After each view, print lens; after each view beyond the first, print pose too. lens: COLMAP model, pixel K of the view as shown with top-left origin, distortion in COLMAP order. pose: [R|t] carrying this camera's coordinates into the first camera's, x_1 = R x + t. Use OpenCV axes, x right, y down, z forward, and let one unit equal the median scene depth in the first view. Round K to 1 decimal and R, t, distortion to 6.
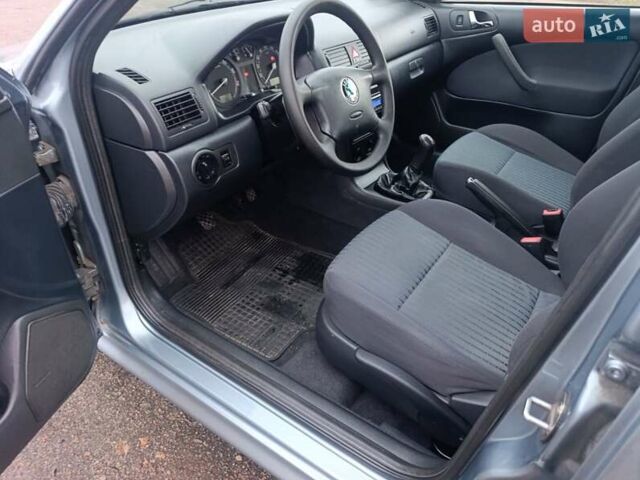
lens RADIAL K [[435.0, 0, 320.3], [0, 435.0, 239.5], [0, 0, 1]] dist [0.040433, -0.035759]
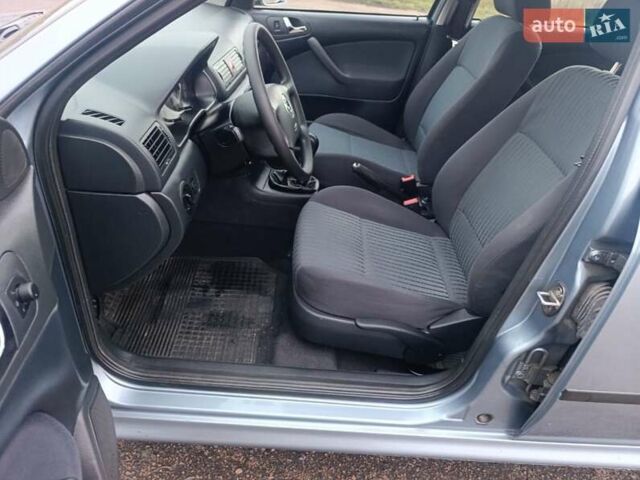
lens RADIAL K [[435.0, 0, 323.6], [0, 435.0, 239.7], [0, 0, 1]] dist [0.040433, -0.035759]
pose [[0.840877, -0.254961, 0.477410, -0.351232], [0.242107, 0.966111, 0.089522, -0.062428], [-0.484055, 0.040307, 0.874109, -0.009723]]
